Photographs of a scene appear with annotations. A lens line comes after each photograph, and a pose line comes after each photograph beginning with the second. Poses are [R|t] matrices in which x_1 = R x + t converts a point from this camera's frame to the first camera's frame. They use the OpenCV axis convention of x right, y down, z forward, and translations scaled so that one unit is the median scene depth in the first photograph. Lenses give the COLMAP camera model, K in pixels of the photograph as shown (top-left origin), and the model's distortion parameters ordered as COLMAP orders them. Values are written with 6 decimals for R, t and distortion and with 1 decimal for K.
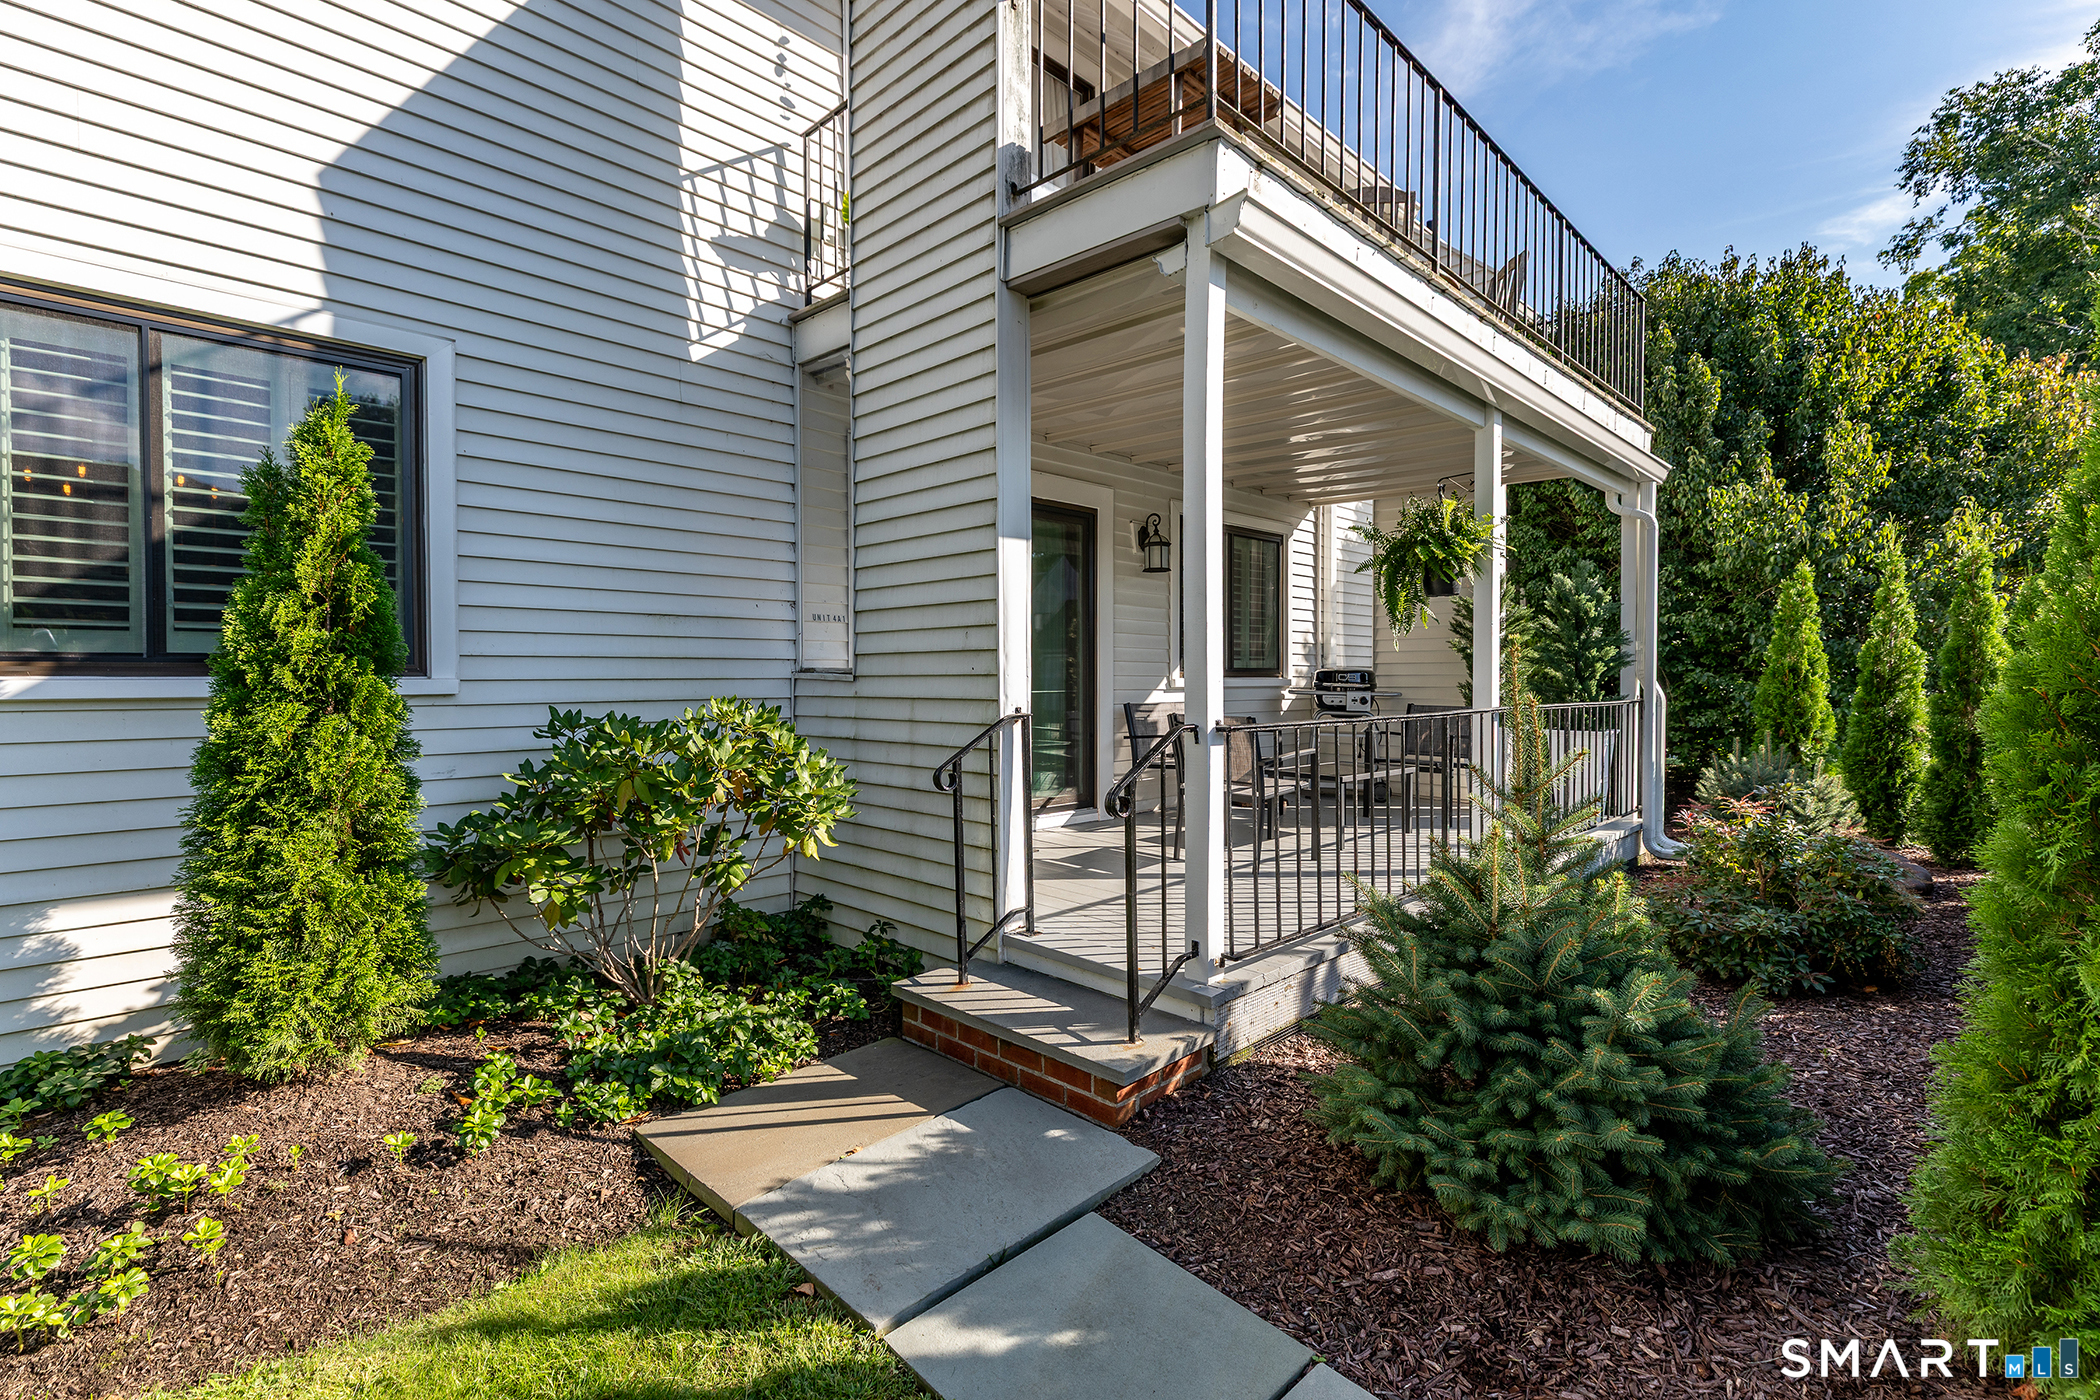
lens RADIAL K [[958.8, 0, 1077.3], [0, 958.8, 674.7], [0, 0, 1]] dist [0.019906, -0.003994]
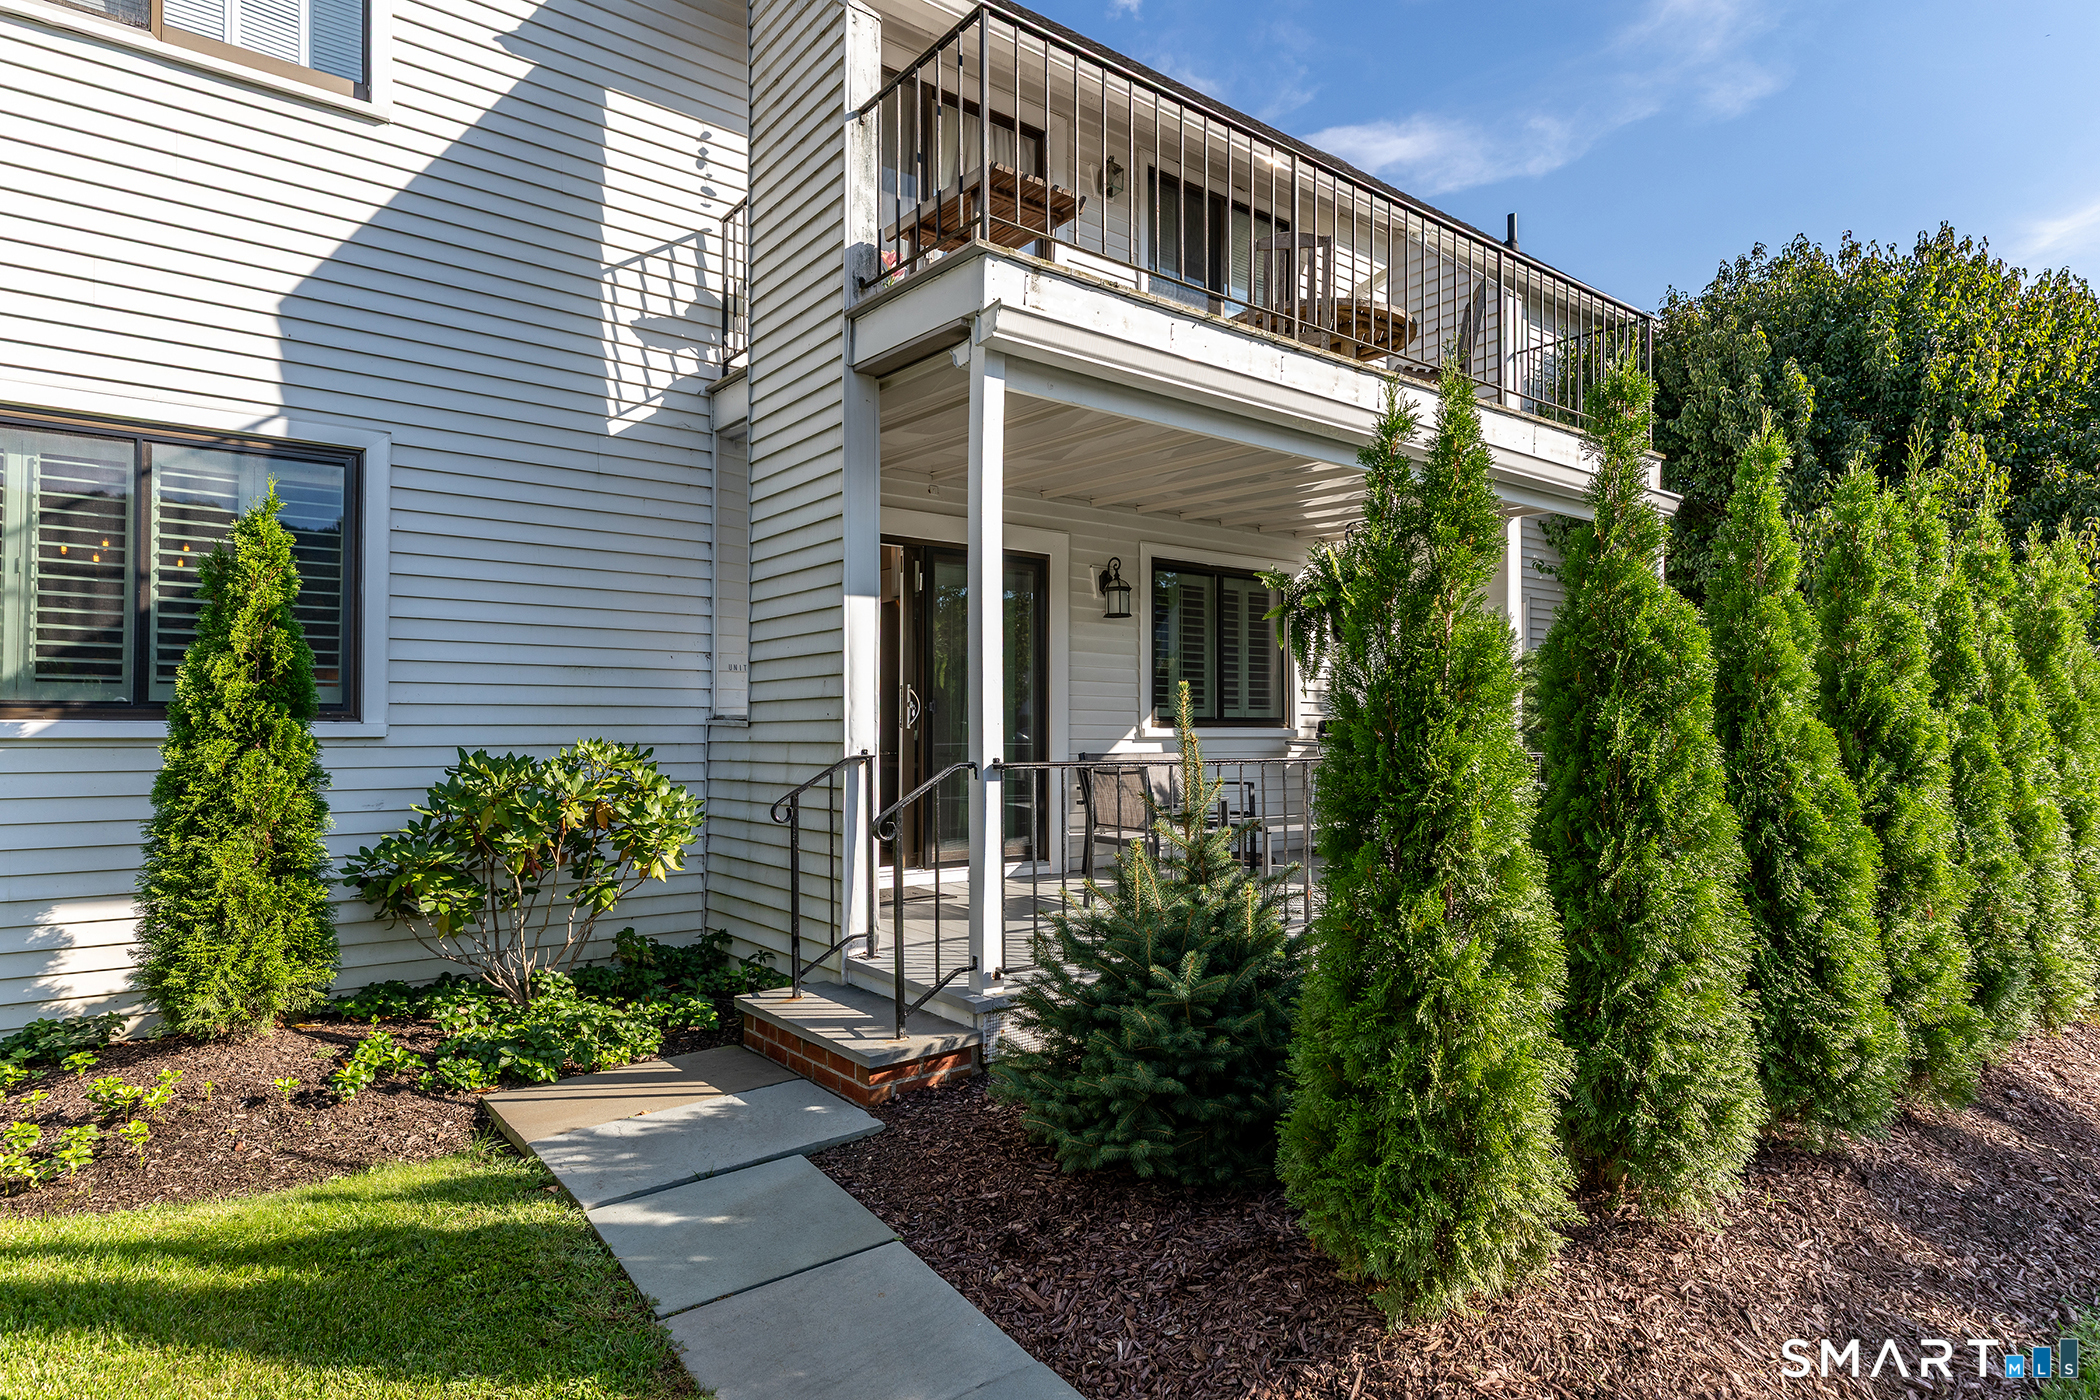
lens RADIAL K [[1170.7, 0, 1121.4], [0, 1170.7, 690.0], [0, 0, 1]] dist [0.030884, -0.009146]
pose [[0.993492, -0.003724, -0.113843, 0.421981], [-0.000273, 0.999385, -0.035066, 0.014335], [0.113903, 0.034869, 0.992880, -0.326384]]
